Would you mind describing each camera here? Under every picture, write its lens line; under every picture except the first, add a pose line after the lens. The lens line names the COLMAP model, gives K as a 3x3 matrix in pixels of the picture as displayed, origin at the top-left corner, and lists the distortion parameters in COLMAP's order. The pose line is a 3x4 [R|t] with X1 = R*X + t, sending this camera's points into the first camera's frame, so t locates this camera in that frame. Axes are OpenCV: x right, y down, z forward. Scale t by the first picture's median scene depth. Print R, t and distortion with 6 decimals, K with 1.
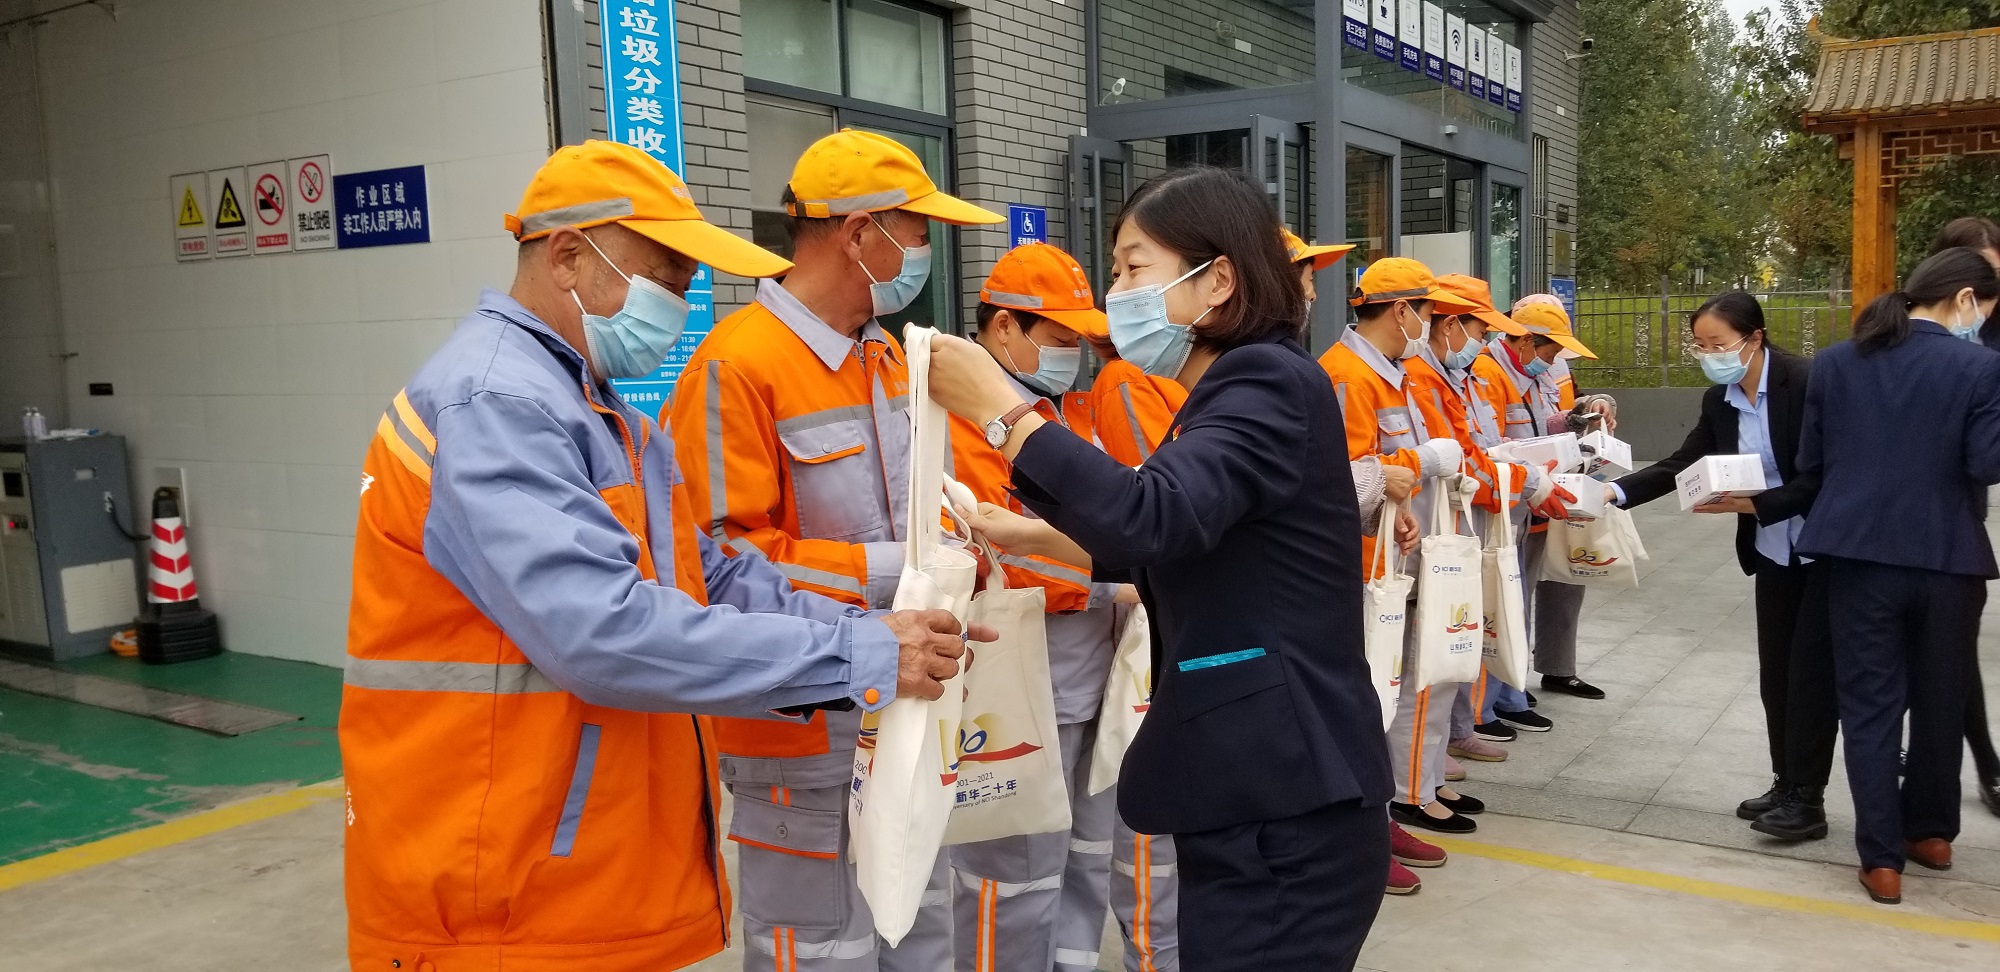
lens RADIAL K [[1538.4, 0, 1002.0], [0, 1538.4, 492.4], [0, 0, 1]] dist [-0.008640, -0.008223]
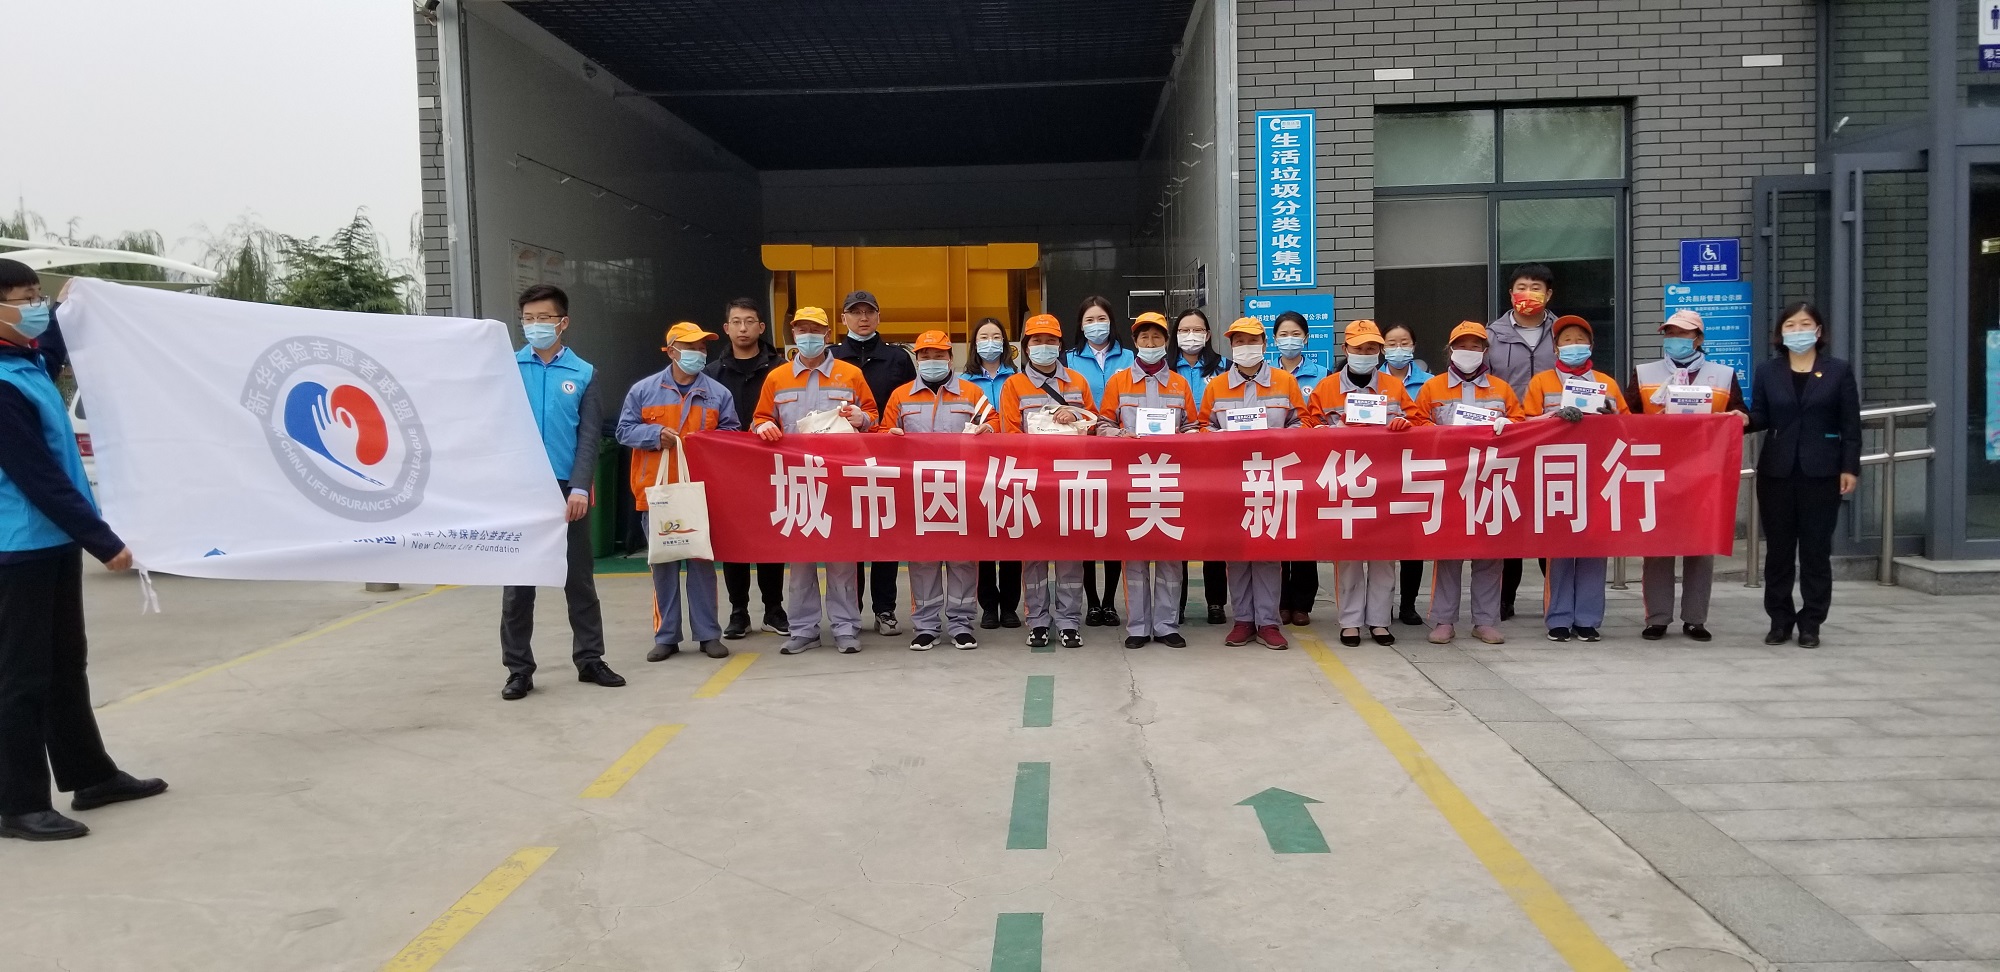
lens RADIAL K [[1538.4, 0, 997.1], [0, 1538.4, 484.2], [0, 0, 1]] dist [-0.008640, -0.008223]
pose [[0.502159, 0.073673, -0.861631, 0.821369], [-0.064916, 0.996765, 0.047394, -0.010020], [0.862335, 0.032134, 0.505317, -0.119876]]
